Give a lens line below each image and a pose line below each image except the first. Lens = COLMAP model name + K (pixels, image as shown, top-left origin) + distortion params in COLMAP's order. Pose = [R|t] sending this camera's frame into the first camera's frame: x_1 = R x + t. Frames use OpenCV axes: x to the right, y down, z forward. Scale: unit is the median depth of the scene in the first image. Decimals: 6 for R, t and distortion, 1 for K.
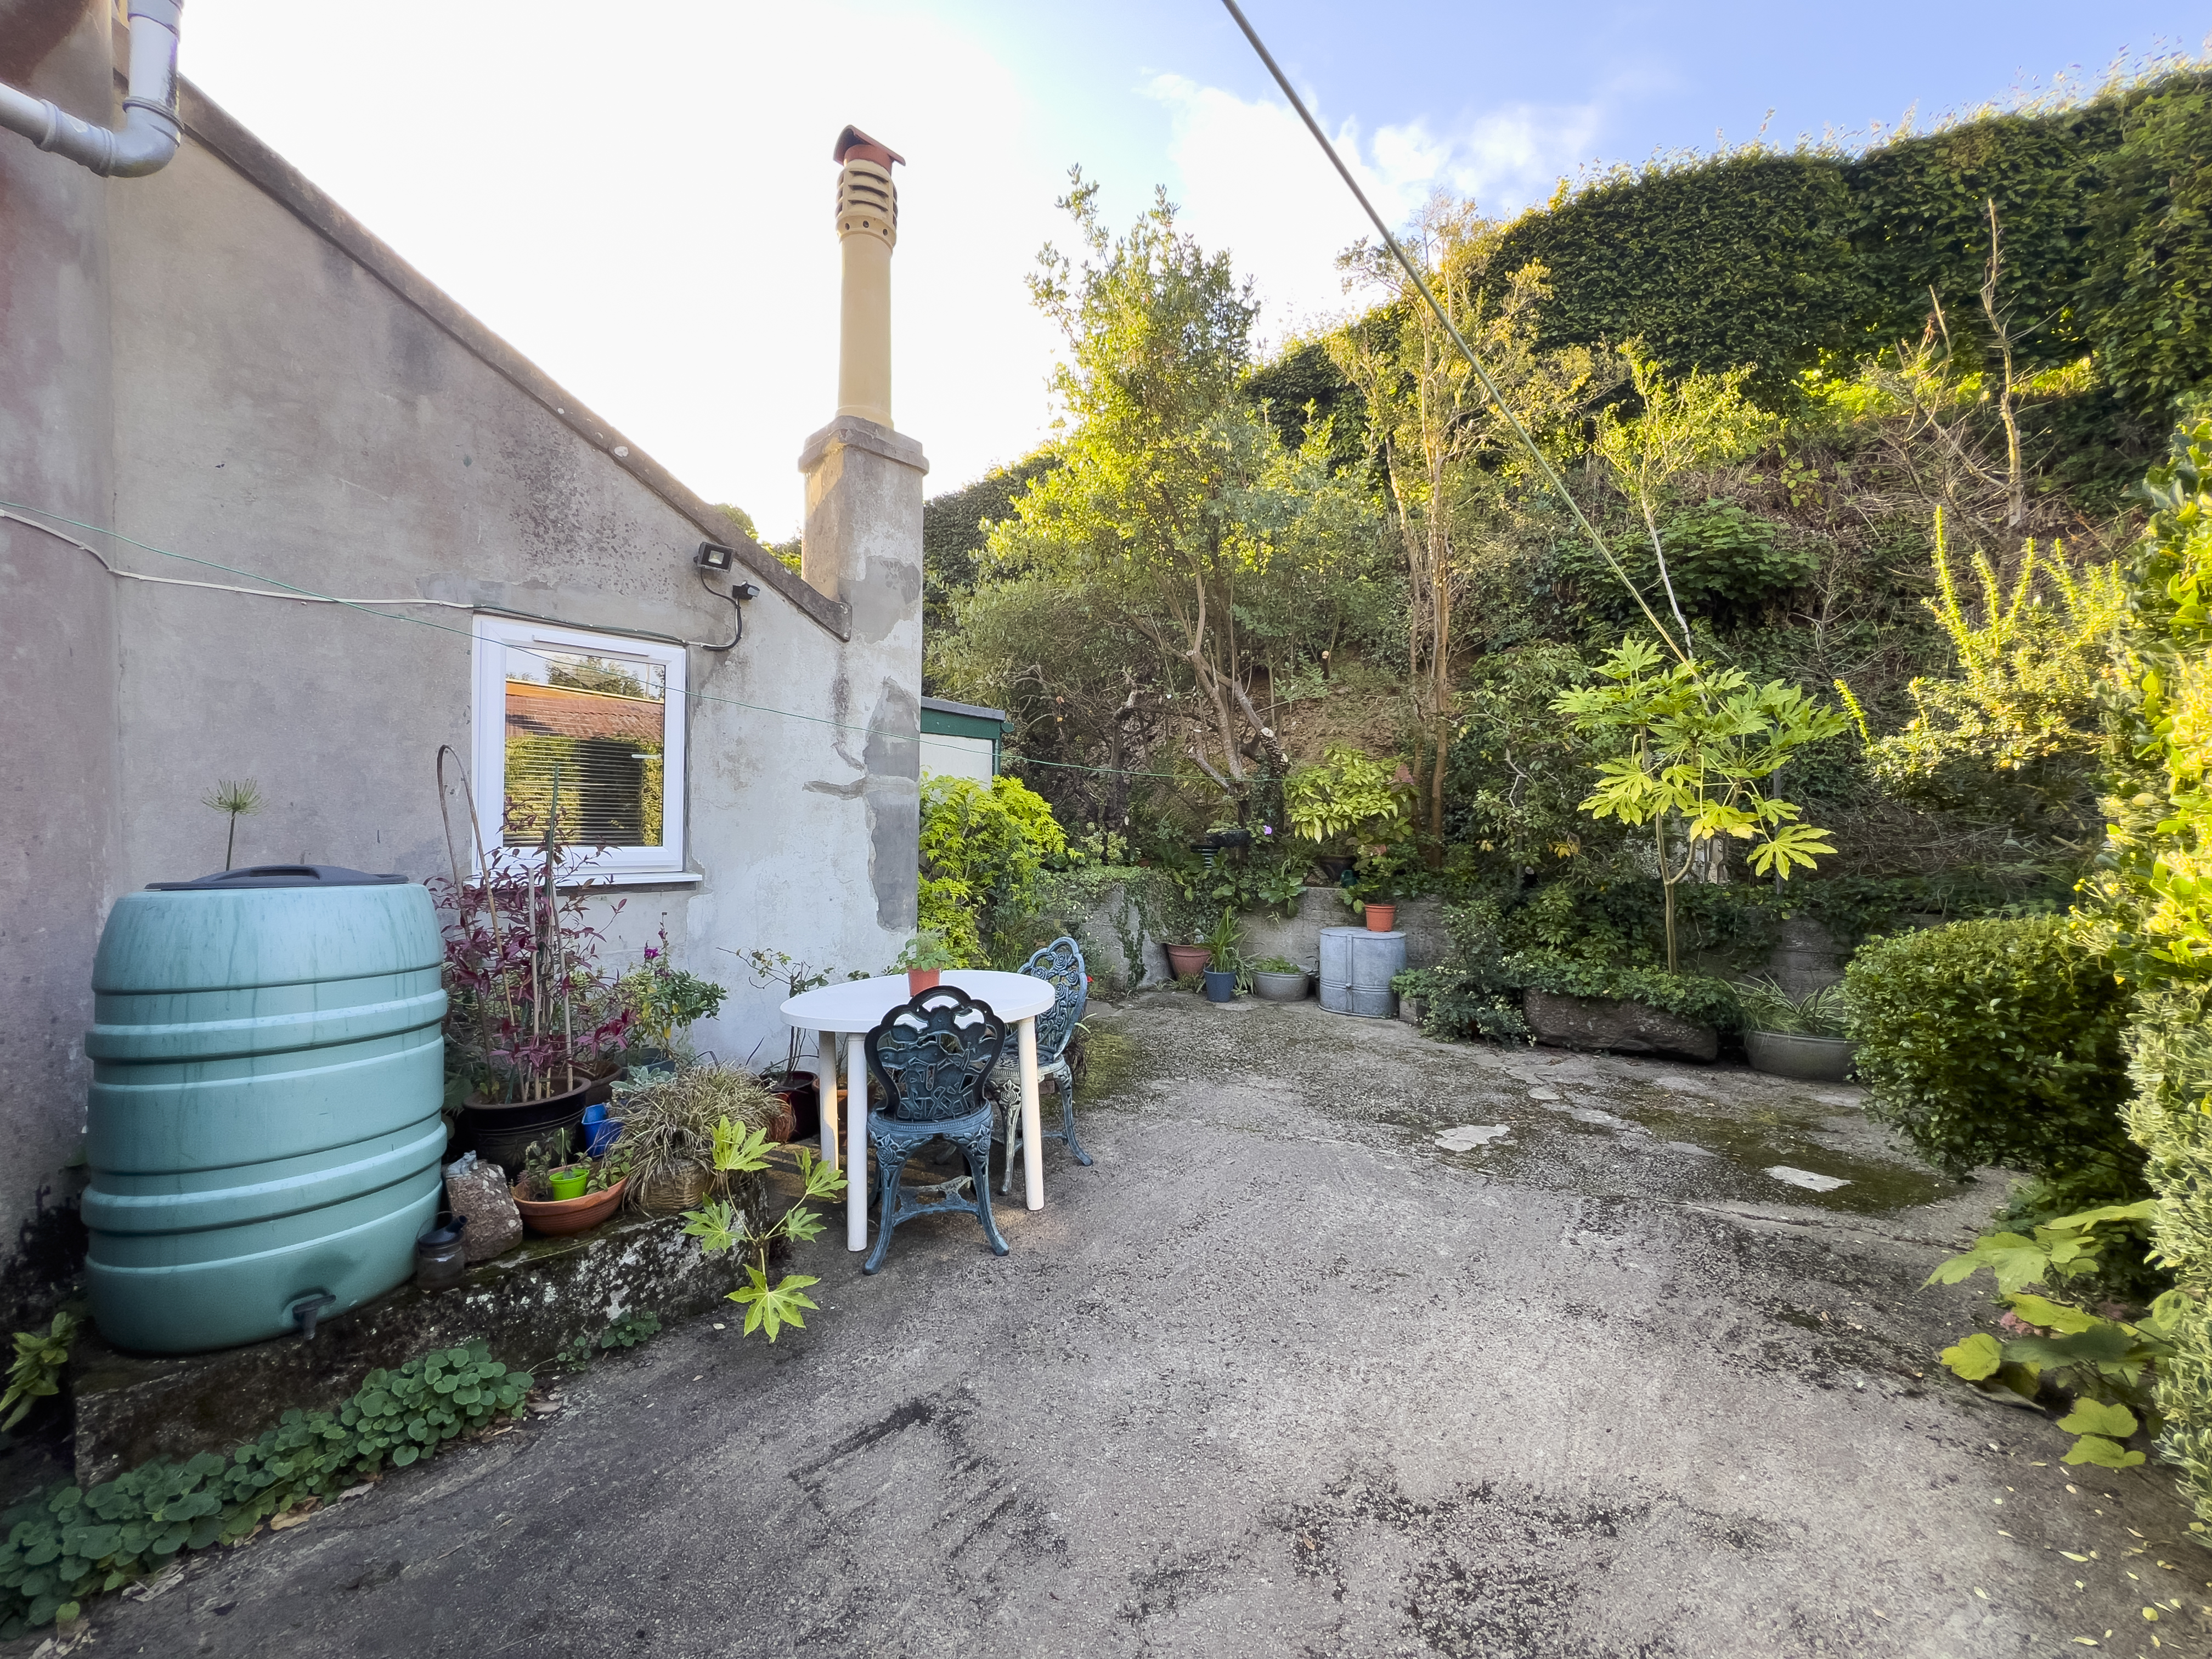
lens RADIAL K [[888.0, 0, 1101.1], [0, 888.0, 818.3], [0, 0, 1]] dist [0.000239, -0.000225]
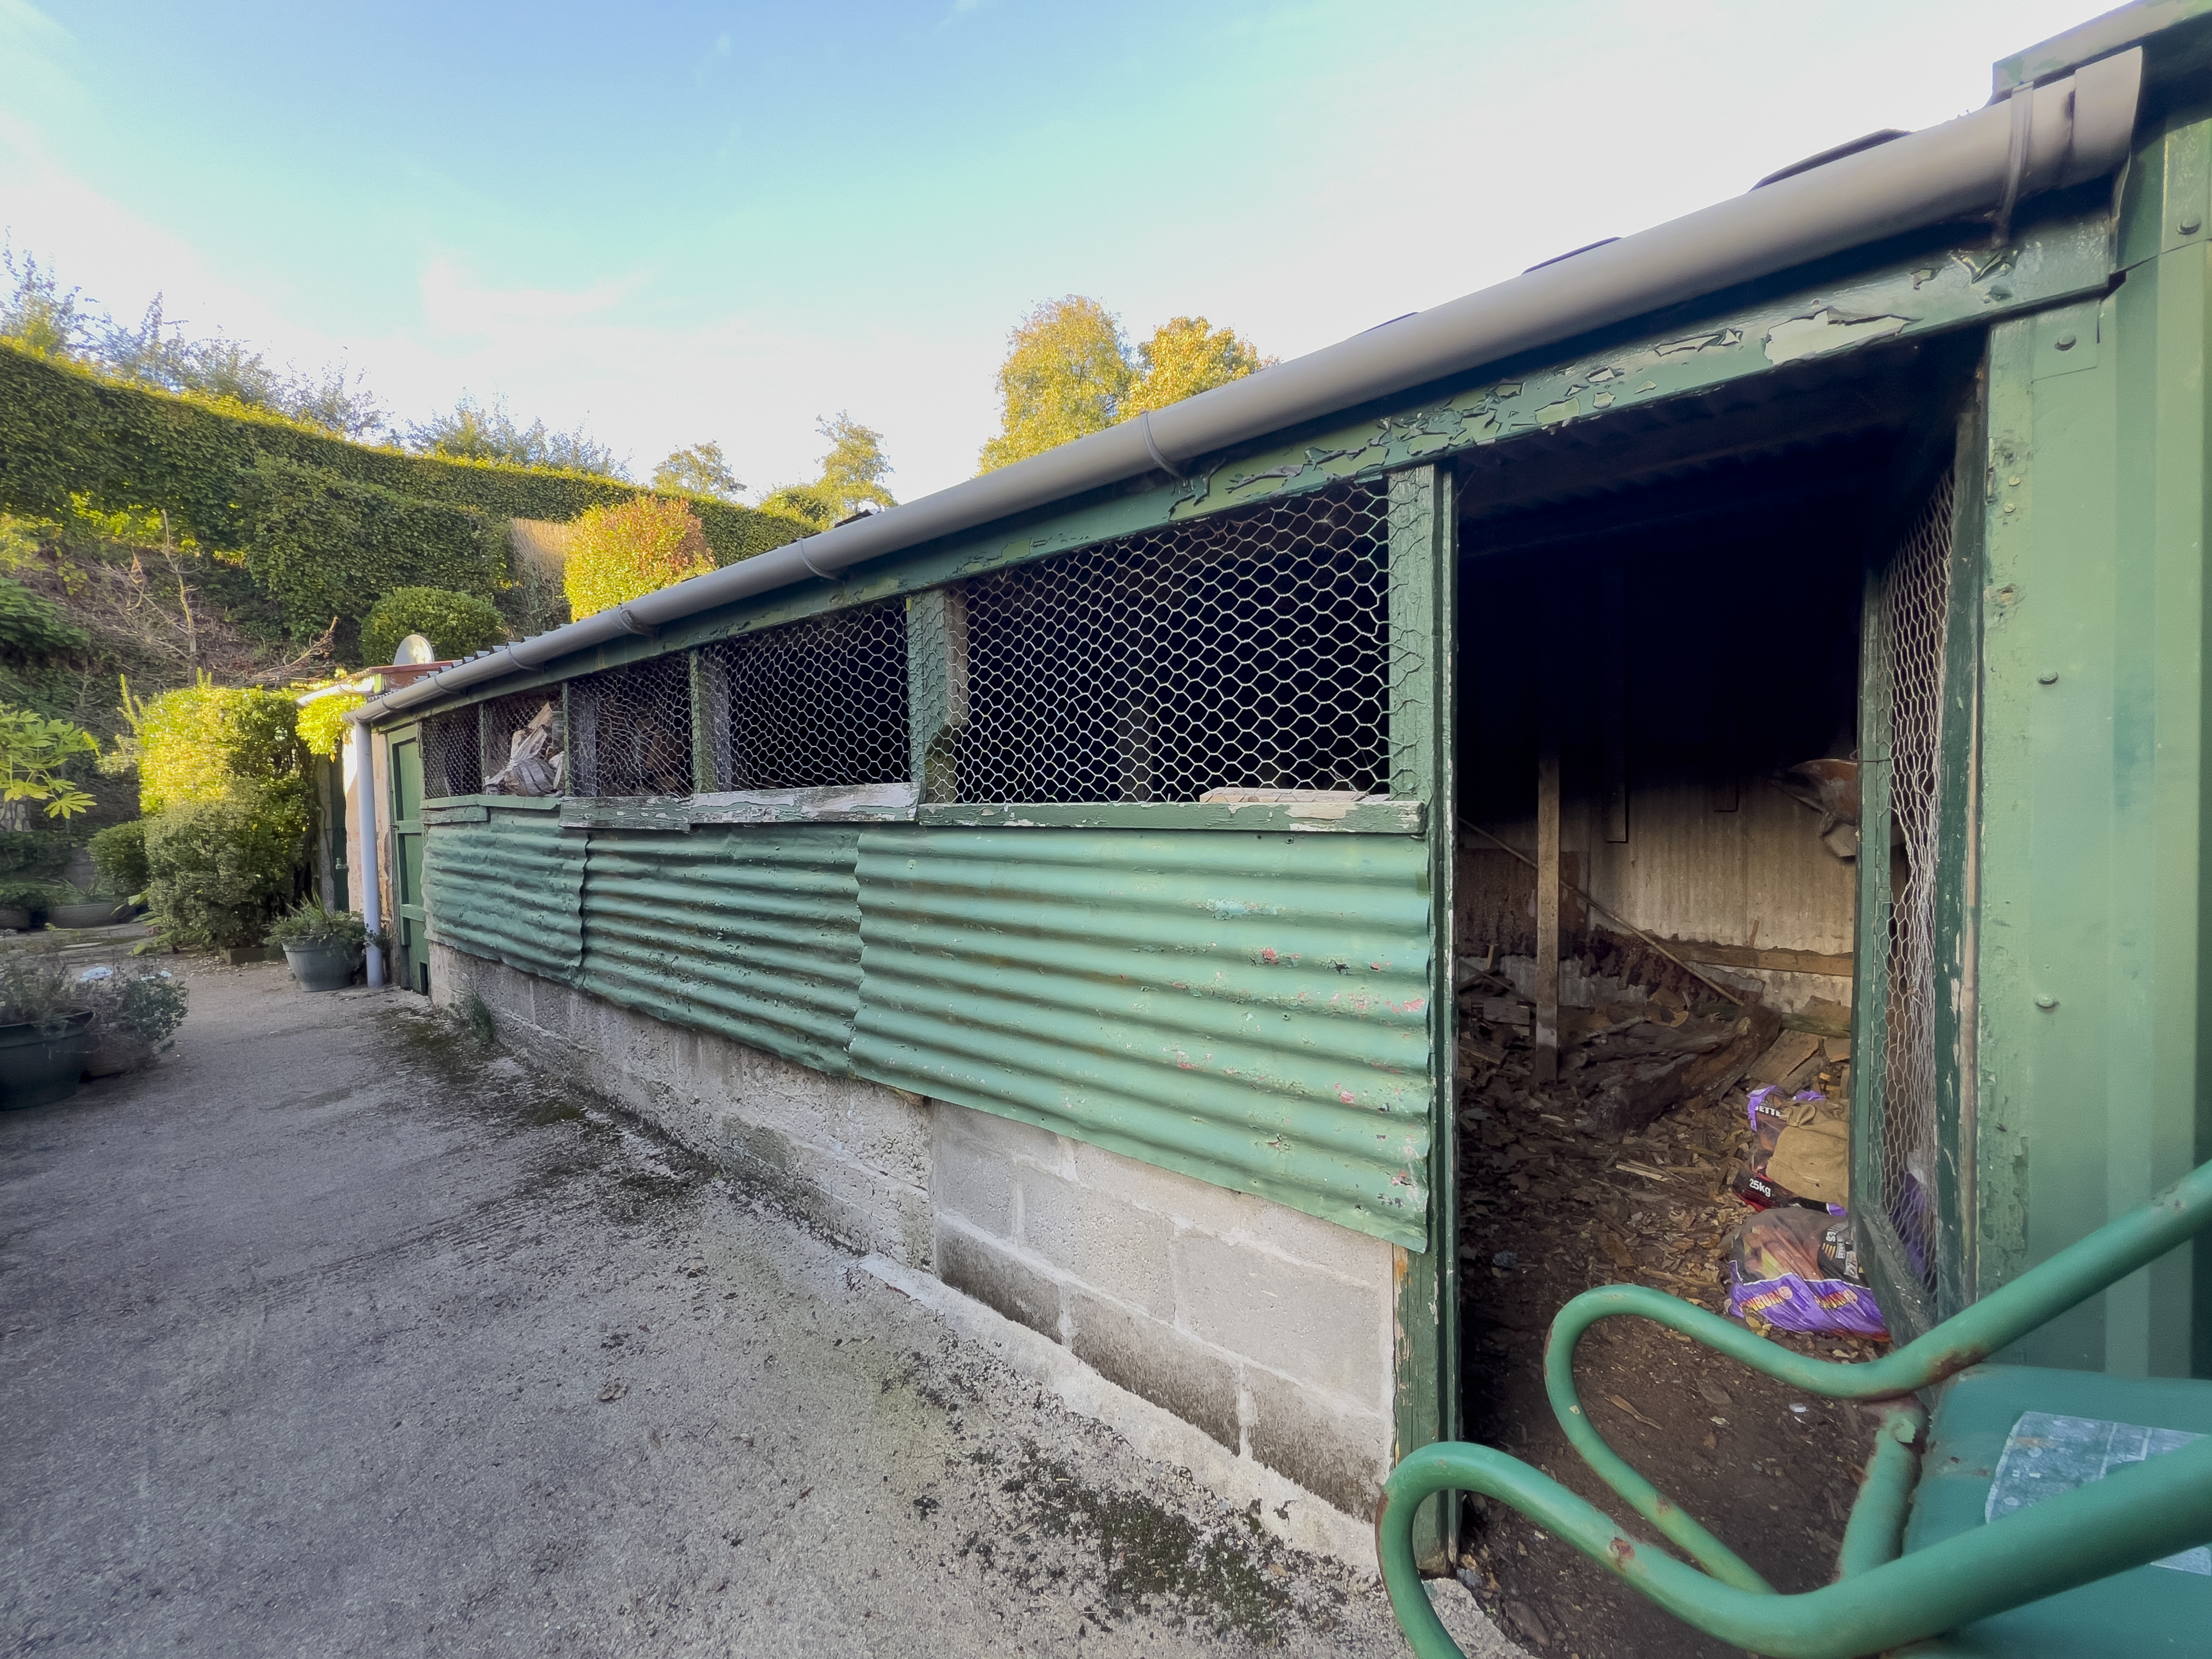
lens RADIAL K [[888.0, 0, 1096.6], [0, 888.0, 831.3], [0, 0, 1]] dist [0.000239, -0.000225]
pose [[0.073009, -0.041642, 0.996462, -0.898251], [0.011000, 0.999101, 0.040946, 0.032835], [-0.997271, 0.007971, 0.073401, -1.240215]]
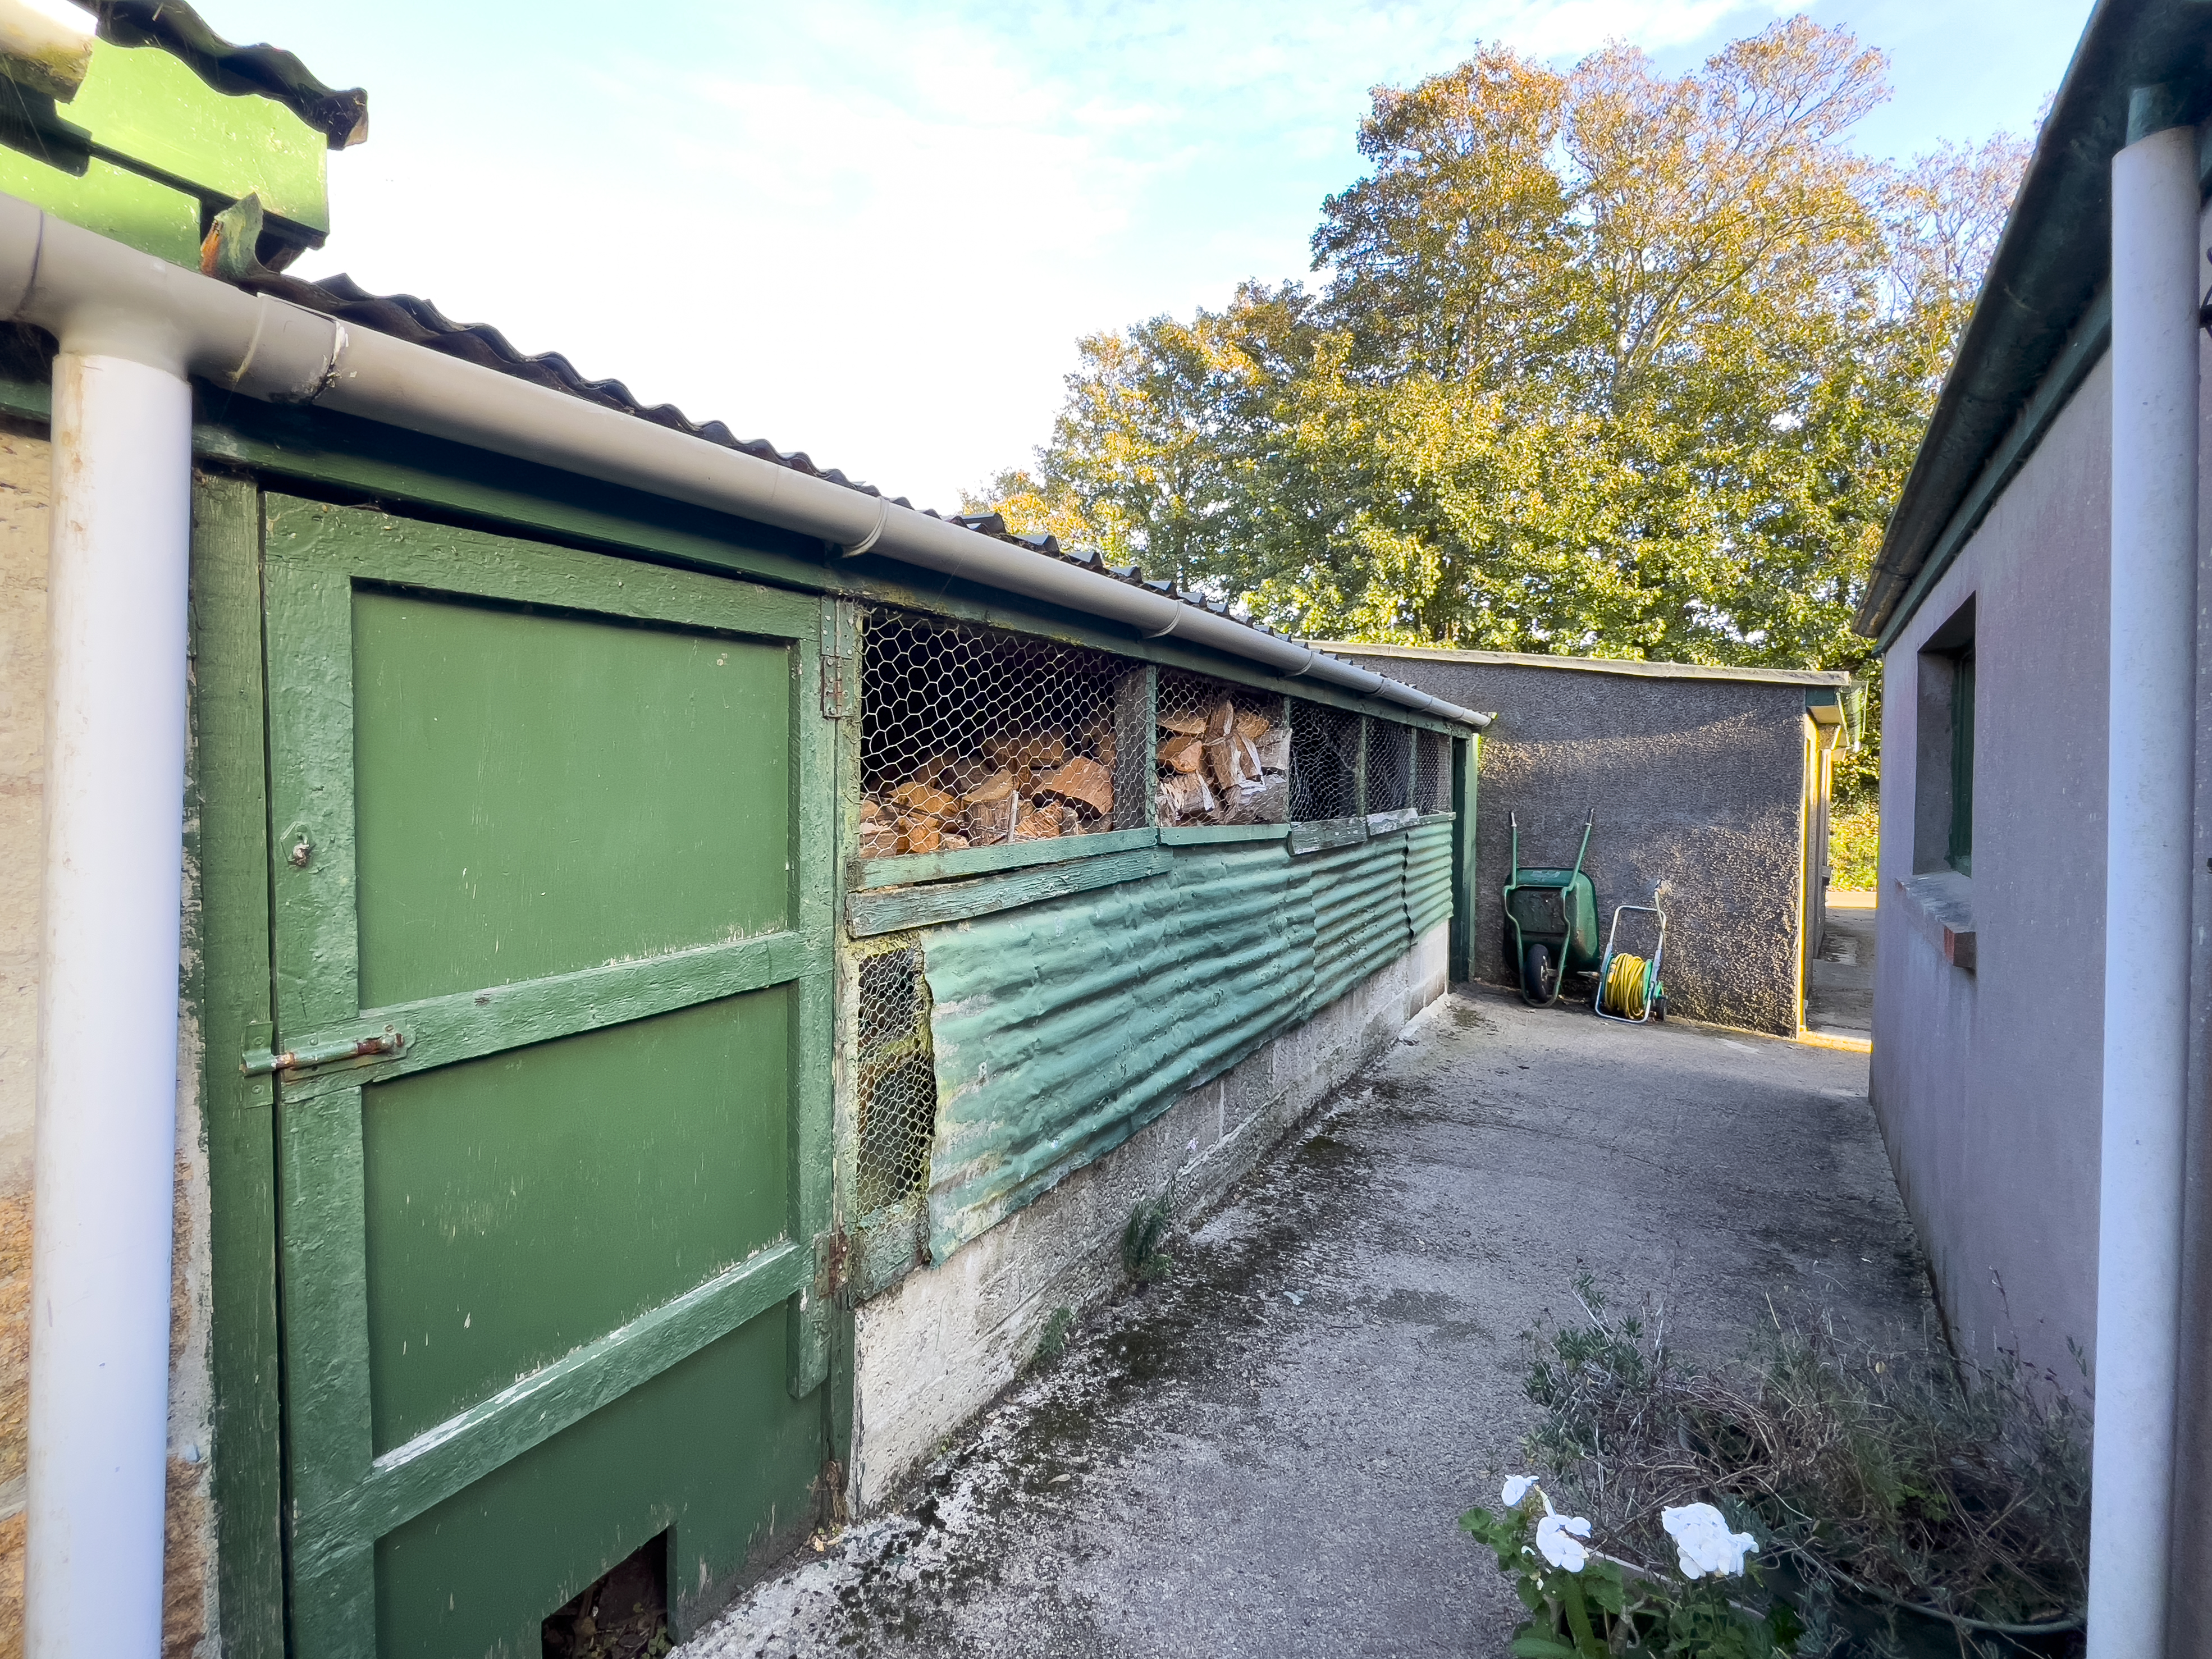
lens RADIAL K [[897.1, 0, 1110.8], [0, 897.1, 808.8], [0, 0, 1]] dist [-0.001875, -0.000082]
pose [[-0.996484, -0.006545, -0.083529, 2.848957], [-0.008432, 0.999717, 0.022264, -0.085545], [0.083360, 0.022890, -0.996257, 3.631071]]
